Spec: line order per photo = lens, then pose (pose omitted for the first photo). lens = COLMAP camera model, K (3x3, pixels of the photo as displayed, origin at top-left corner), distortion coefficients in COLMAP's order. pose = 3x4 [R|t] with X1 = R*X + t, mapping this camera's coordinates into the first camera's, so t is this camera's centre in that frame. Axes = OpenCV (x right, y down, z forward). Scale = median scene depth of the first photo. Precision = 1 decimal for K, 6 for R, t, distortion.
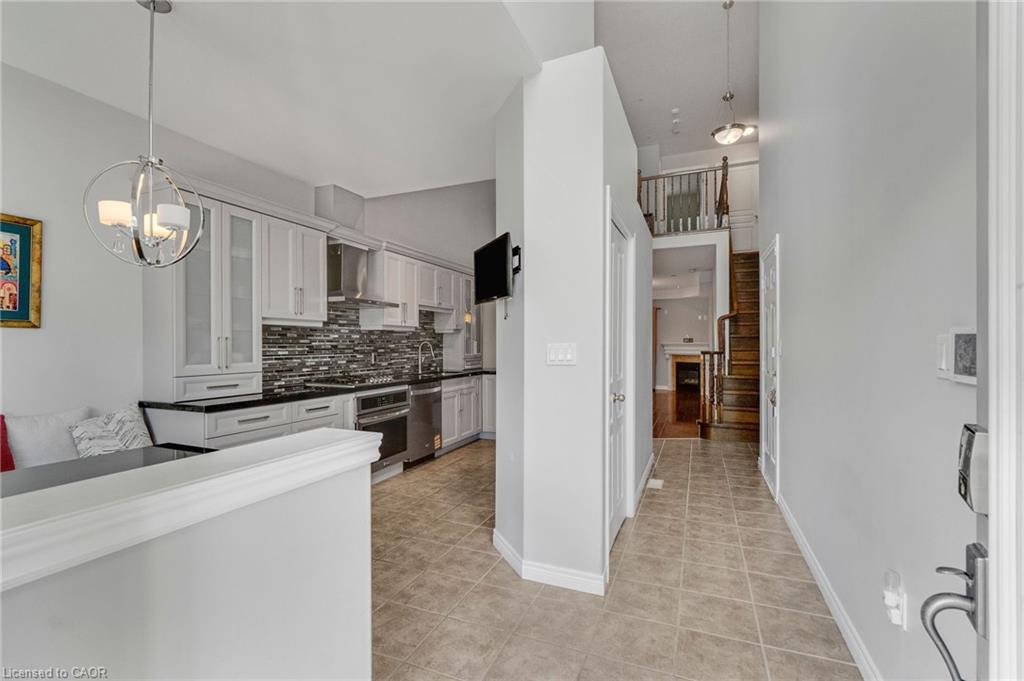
lens RADIAL K [[464.6, 0, 512.0], [0, 464.6, 340.5], [0, 0, 1]] dist [0.001719, -0.000017]
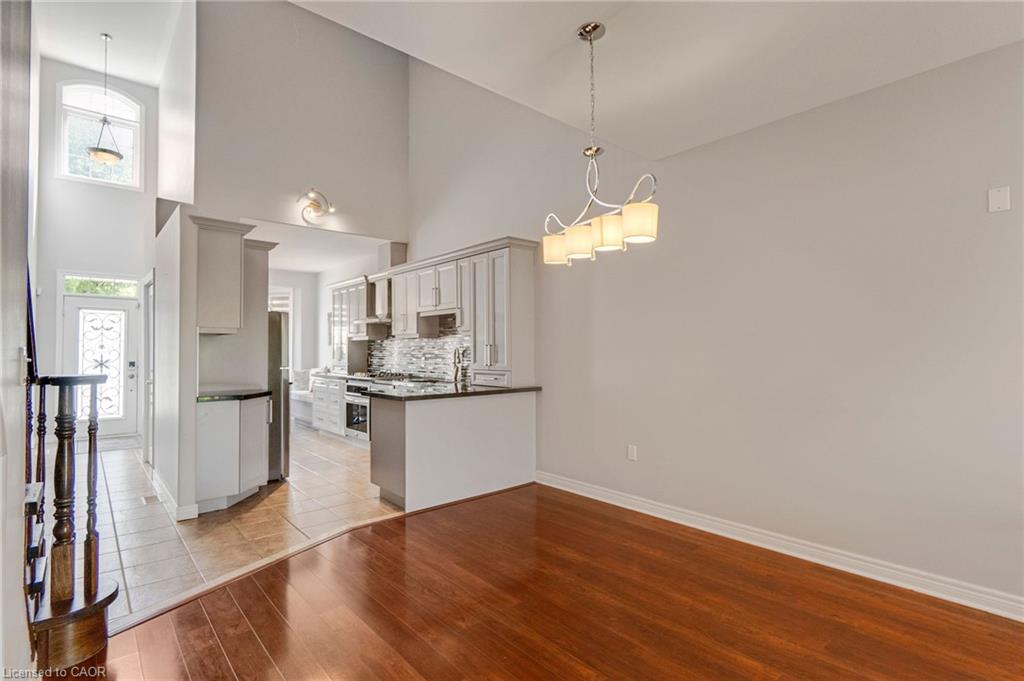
lens RADIAL K [[464.6, 0, 512.0], [0, 464.6, 340.5], [0, 0, 1]] dist [0.001719, -0.000017]
pose [[-0.427750, -0.011461, -0.903824, 0.763684], [0.014114, 0.999713, -0.019357, 0.010453], [0.903787, -0.021037, -0.427466, 1.926841]]
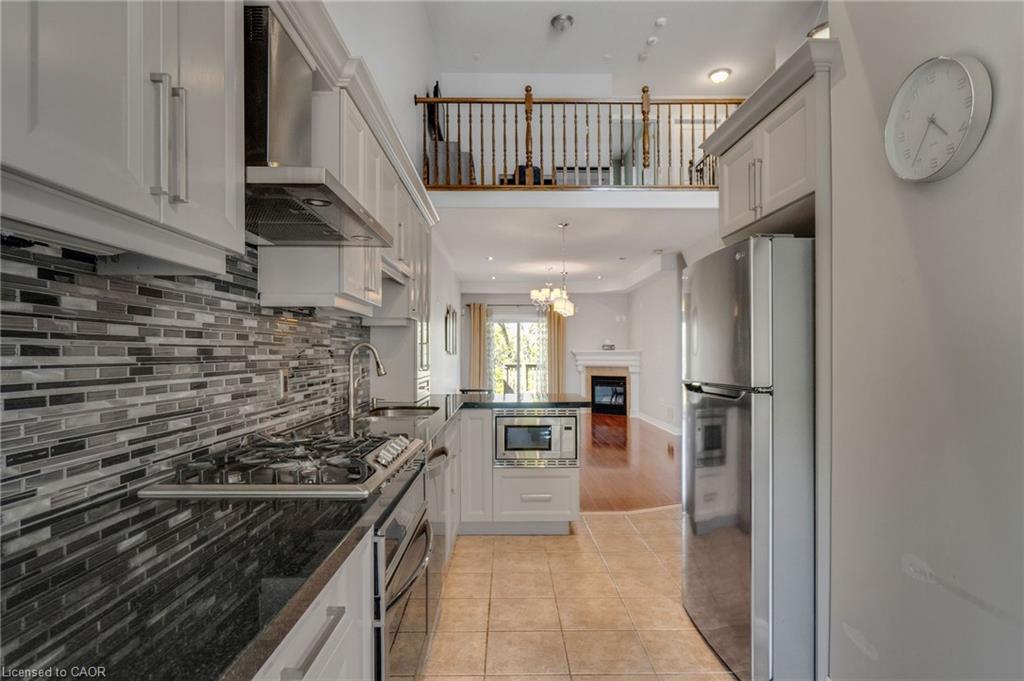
lens RADIAL K [[555.8, 0, 512.7], [0, 555.8, 356.9], [0, 0, 1]] dist [-0.001947, -0.001110]
pose [[0.923279, -0.000375, 0.384130, -0.334409], [-0.005179, 0.999896, 0.013425, 0.010388], [-0.384095, -0.014385, 0.923181, 0.571795]]
